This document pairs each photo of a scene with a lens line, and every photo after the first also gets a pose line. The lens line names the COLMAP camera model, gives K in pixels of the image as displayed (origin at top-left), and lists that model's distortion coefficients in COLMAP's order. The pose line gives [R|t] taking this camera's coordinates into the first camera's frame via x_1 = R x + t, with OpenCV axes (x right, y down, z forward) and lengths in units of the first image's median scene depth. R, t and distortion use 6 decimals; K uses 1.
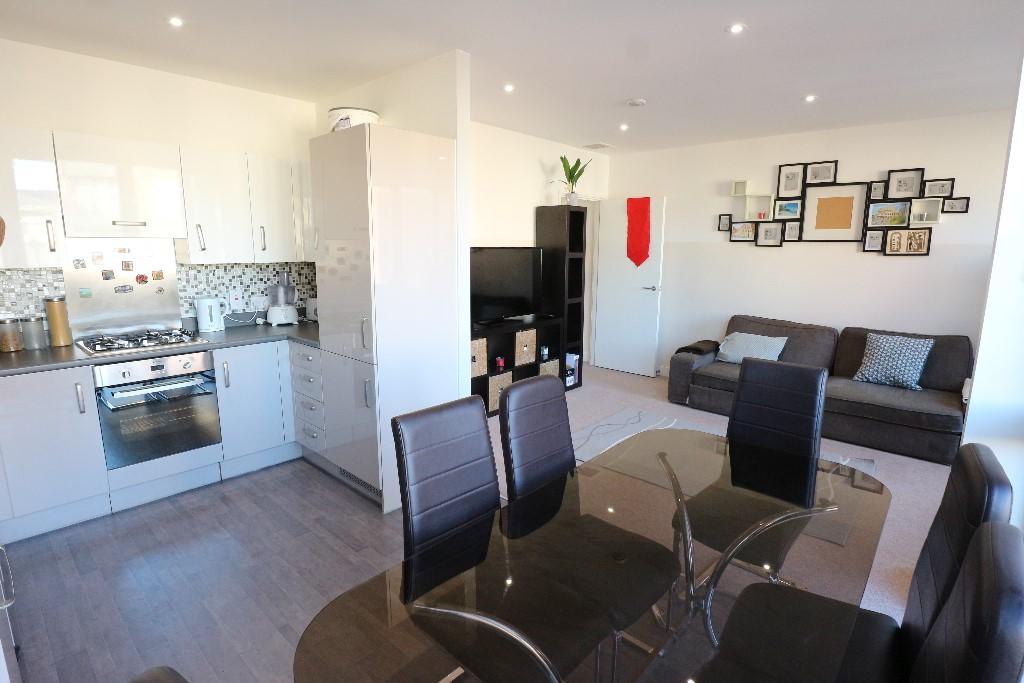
lens RADIAL K [[511.5, 0, 511.1], [0, 511.5, 341.3], [0, 0, 1]] dist [-0.038354, 0.007923]
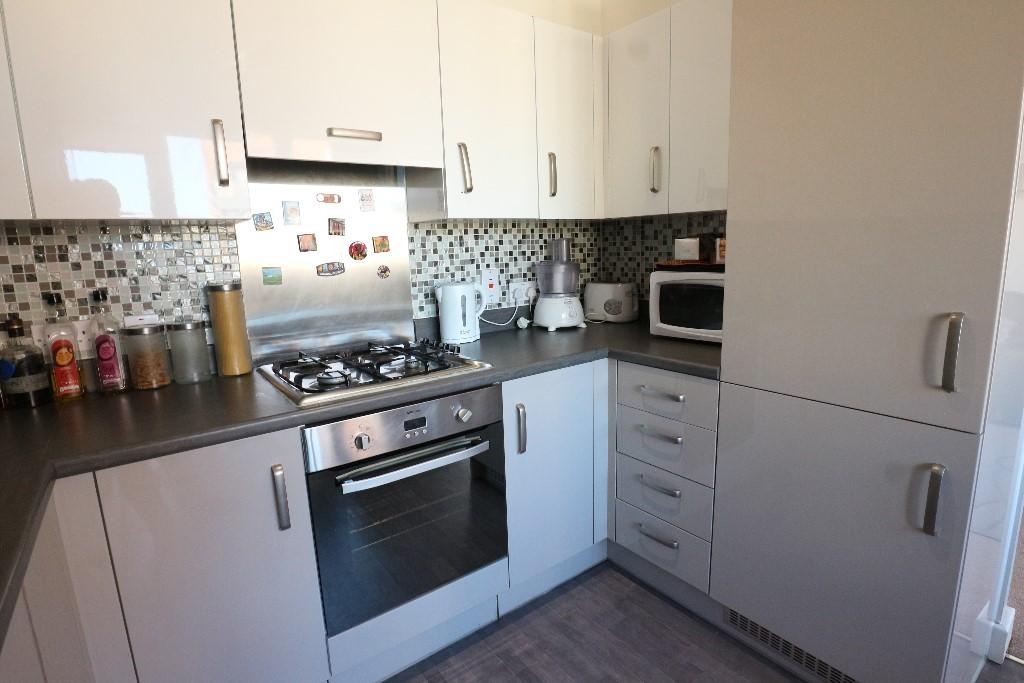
lens RADIAL K [[511.5, 0, 512.9], [0, 511.5, 340.2], [0, 0, 1]] dist [-0.038354, 0.007923]
pose [[0.981336, -0.003061, -0.192277, -0.436671], [0.004242, 0.999975, 0.005728, -0.025297], [0.192254, -0.006436, 0.981324, 0.452953]]
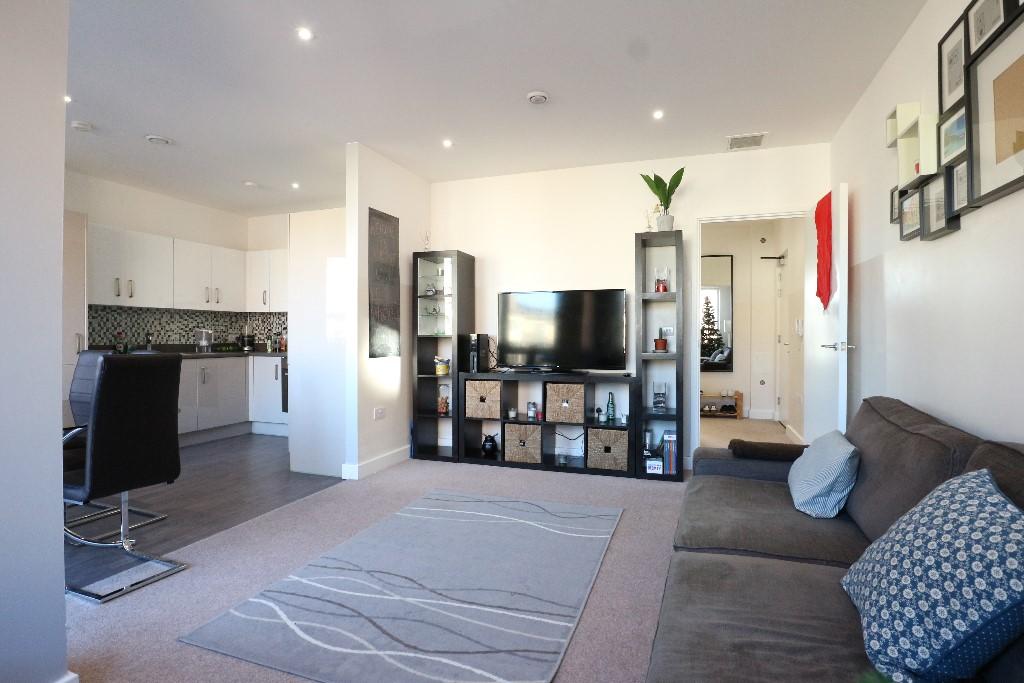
lens RADIAL K [[511.5, 0, 513.0], [0, 511.5, 339.5], [0, 0, 1]] dist [-0.038354, 0.007923]
pose [[0.386814, -0.000860, -0.922157, 1.131908], [-0.166459, 0.983508, -0.070741, -0.024935], [0.907009, 0.180865, 0.380292, 0.825240]]
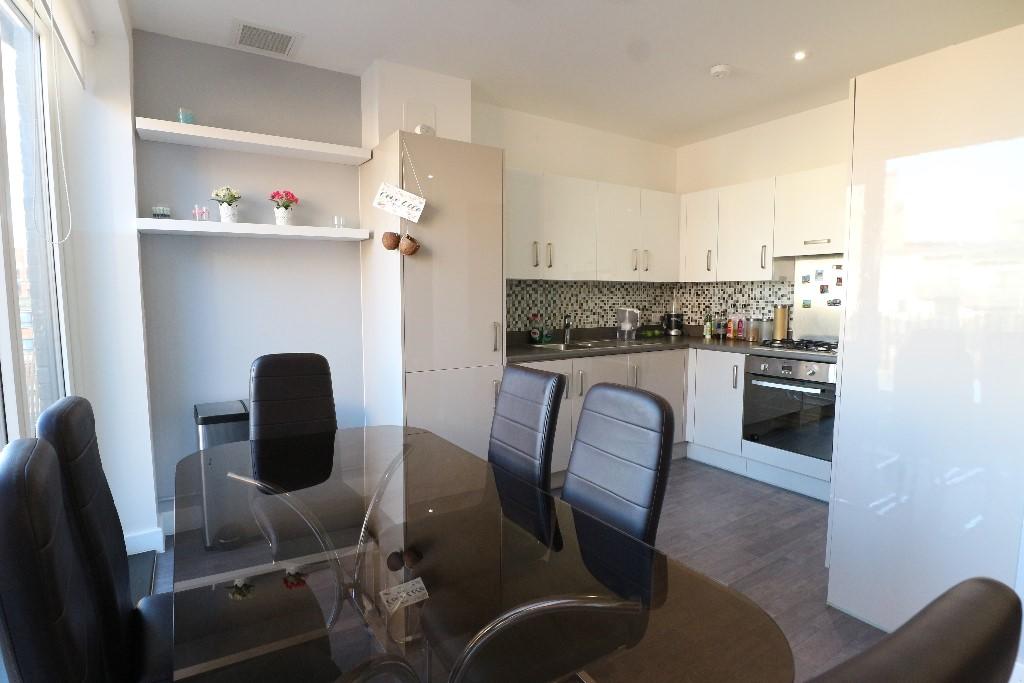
lens RADIAL K [[511.5, 0, 507.2], [0, 511.5, 340.2], [0, 0, 1]] dist [-0.038354, 0.007923]
pose [[-0.268013, 0.076074, -0.960407, 0.457335], [-0.176463, 0.976136, 0.126564, -0.034195], [0.947117, 0.203397, -0.248193, 0.573382]]
